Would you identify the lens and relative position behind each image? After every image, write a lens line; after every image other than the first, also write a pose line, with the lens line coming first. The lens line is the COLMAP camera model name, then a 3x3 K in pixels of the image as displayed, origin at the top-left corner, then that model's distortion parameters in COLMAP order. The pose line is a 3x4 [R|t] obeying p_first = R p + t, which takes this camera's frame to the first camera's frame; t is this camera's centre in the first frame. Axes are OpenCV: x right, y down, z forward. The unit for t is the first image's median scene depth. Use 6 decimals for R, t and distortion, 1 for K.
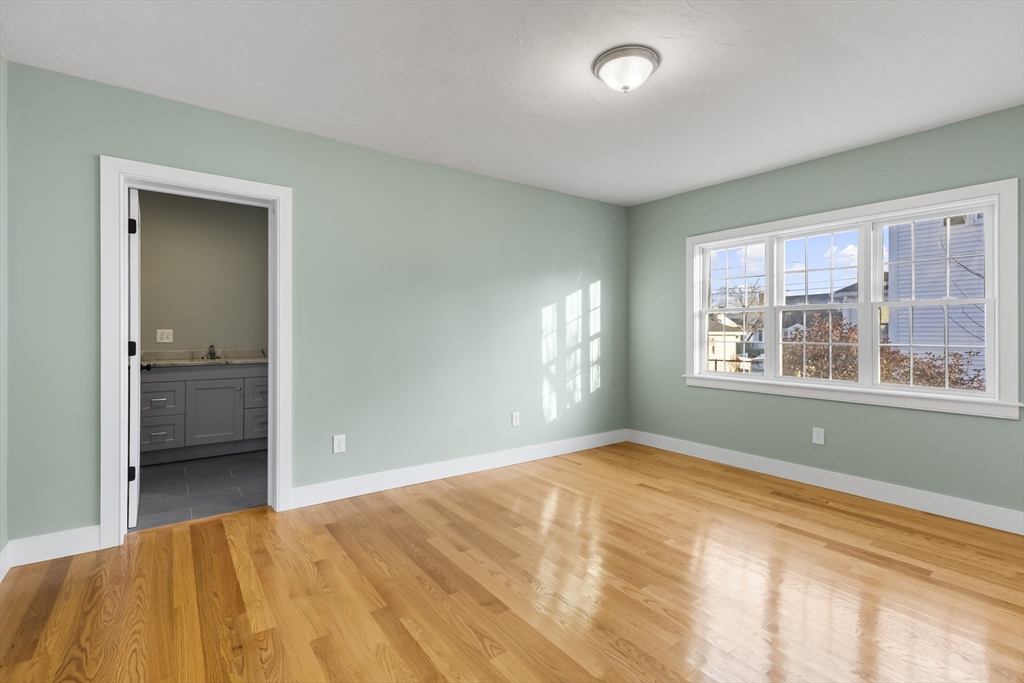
lens RADIAL K [[466.9, 0, 512.5], [0, 466.9, 333.9], [0, 0, 1]] dist [-0.000146, 0.001481]
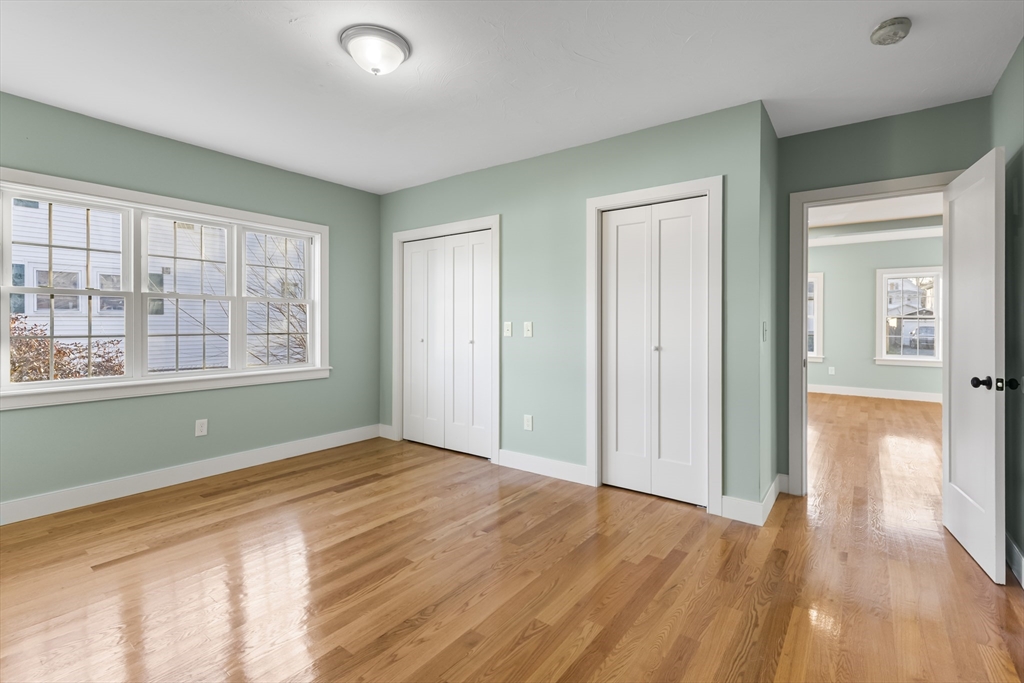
lens RADIAL K [[466.9, 0, 521.9], [0, 466.9, 325.7], [0, 0, 1]] dist [-0.000146, 0.001481]
pose [[-0.298797, -0.009303, 0.954271, -0.556657], [0.001046, 0.999949, 0.010075, -0.008568], [-0.954316, 0.004008, -0.298772, 0.725549]]
